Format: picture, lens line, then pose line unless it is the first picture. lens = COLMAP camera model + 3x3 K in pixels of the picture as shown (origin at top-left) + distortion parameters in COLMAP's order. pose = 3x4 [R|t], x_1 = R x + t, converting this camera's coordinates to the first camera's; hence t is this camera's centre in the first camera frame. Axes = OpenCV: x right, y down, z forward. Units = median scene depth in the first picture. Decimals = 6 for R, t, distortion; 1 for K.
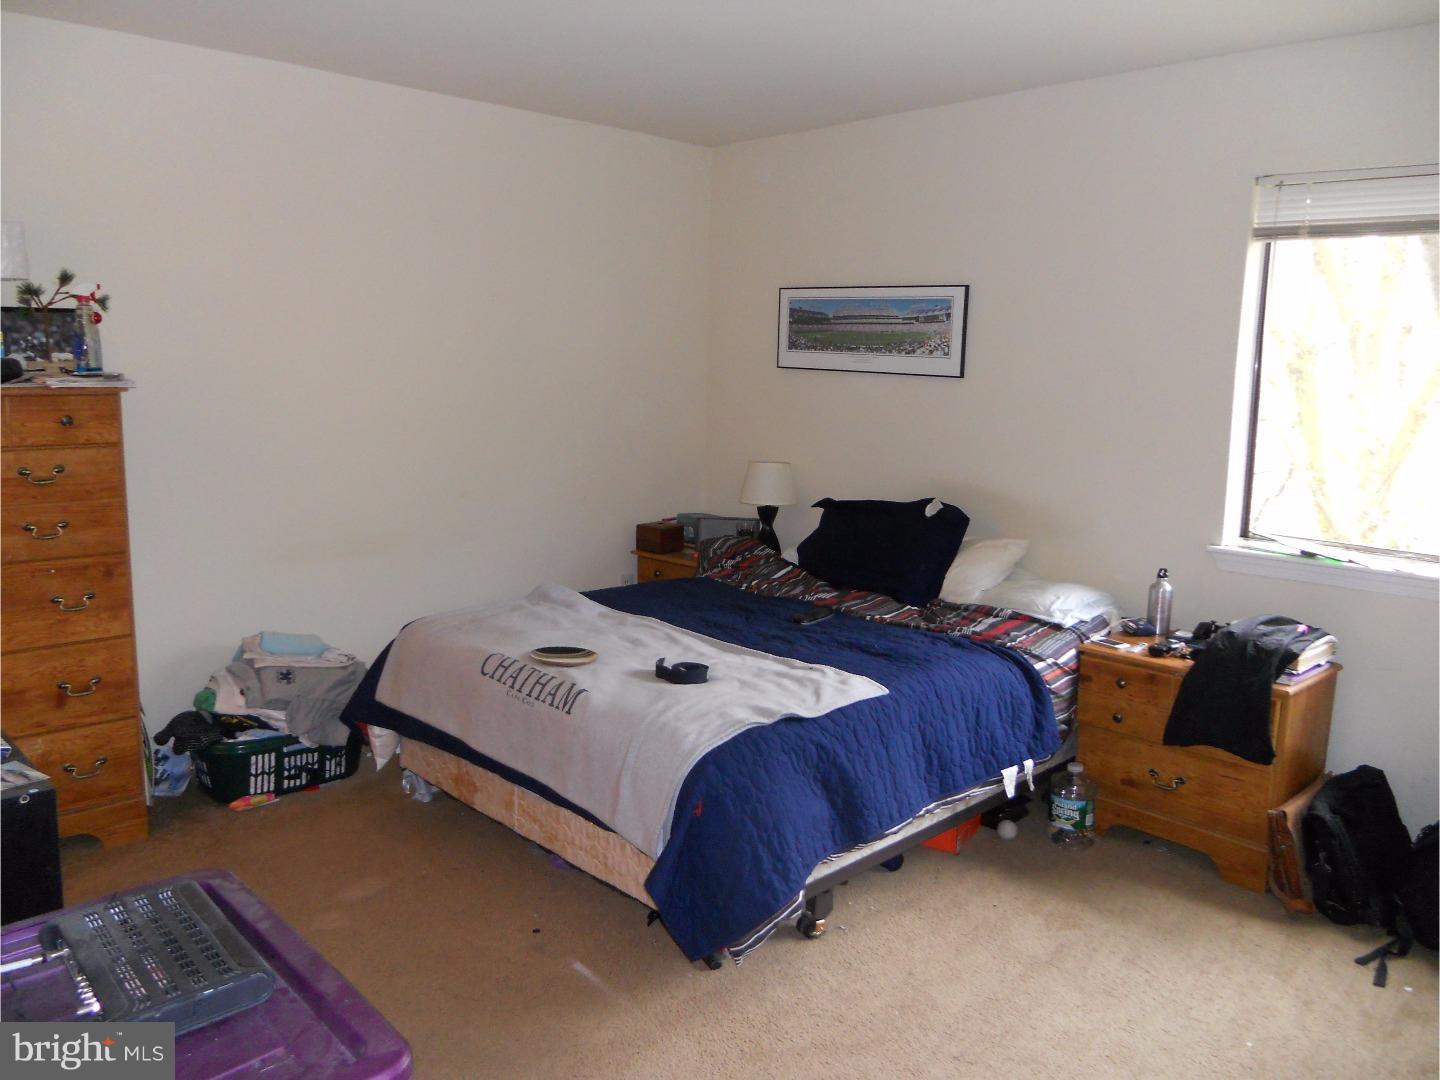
lens RADIAL K [[1113.2, 0, 720.0], [0, 1113.2, 540.0], [0, 0, 1]] dist [-0.040731, -0.002690]
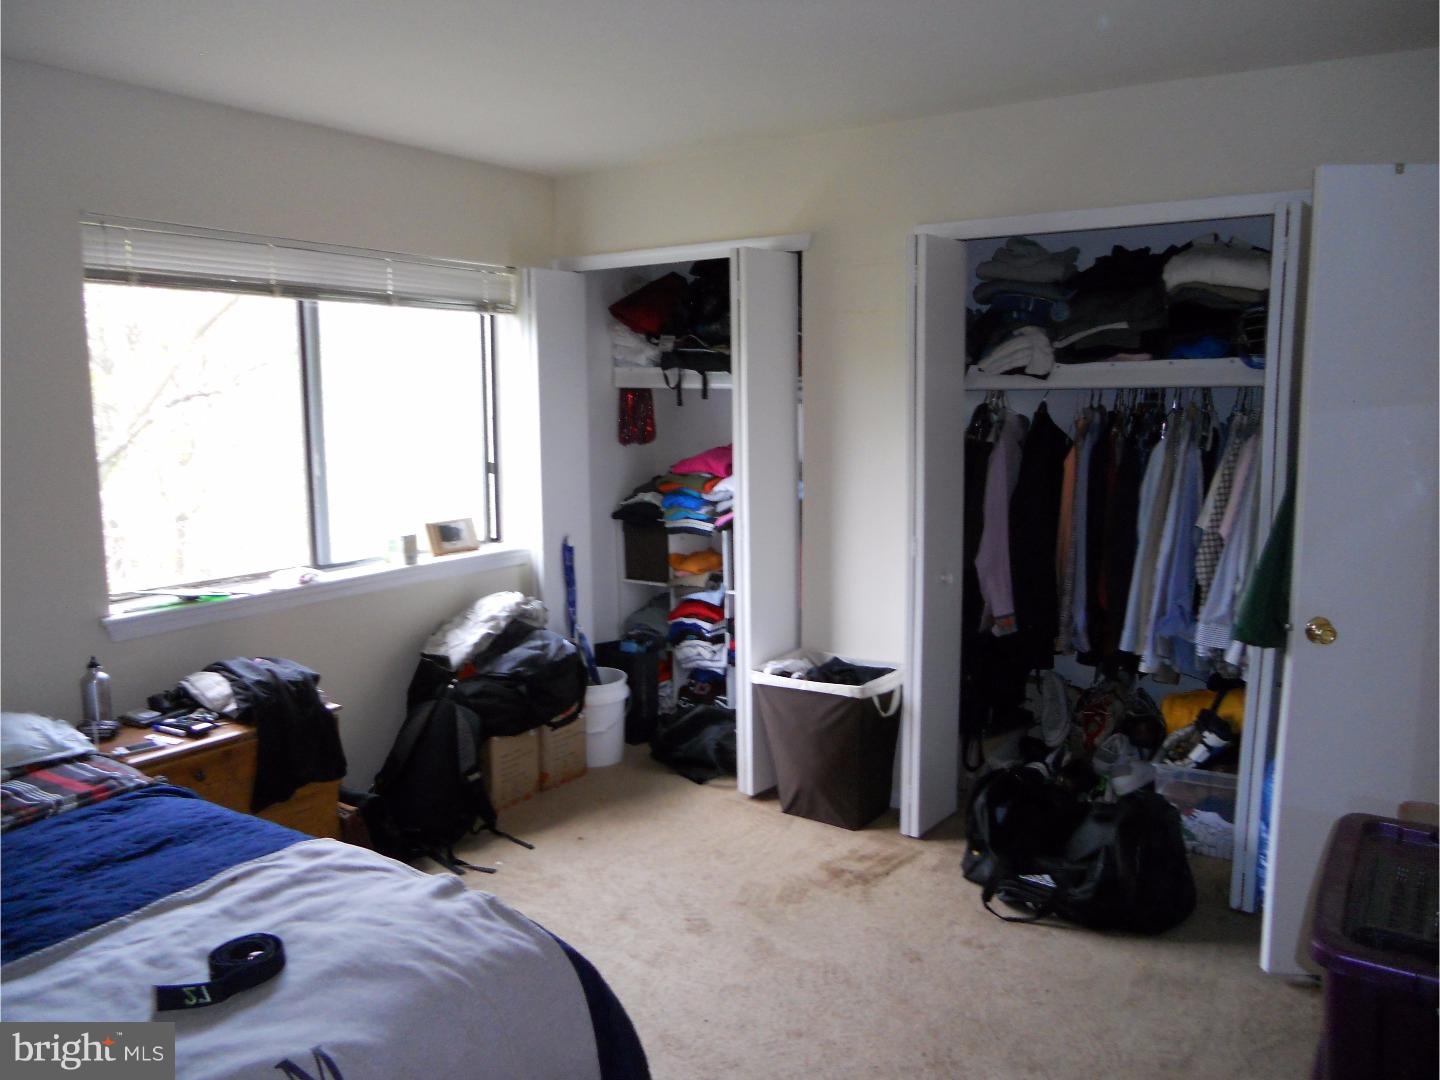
lens RADIAL K [[1113.2, 0, 720.0], [0, 1113.2, 540.0], [0, 0, 1]] dist [-0.040731, -0.002690]
pose [[-0.219991, -0.143949, 0.964823, -0.570143], [0.164983, 0.969314, 0.182237, -0.151565], [-0.961449, 0.199270, -0.189492, 0.749177]]
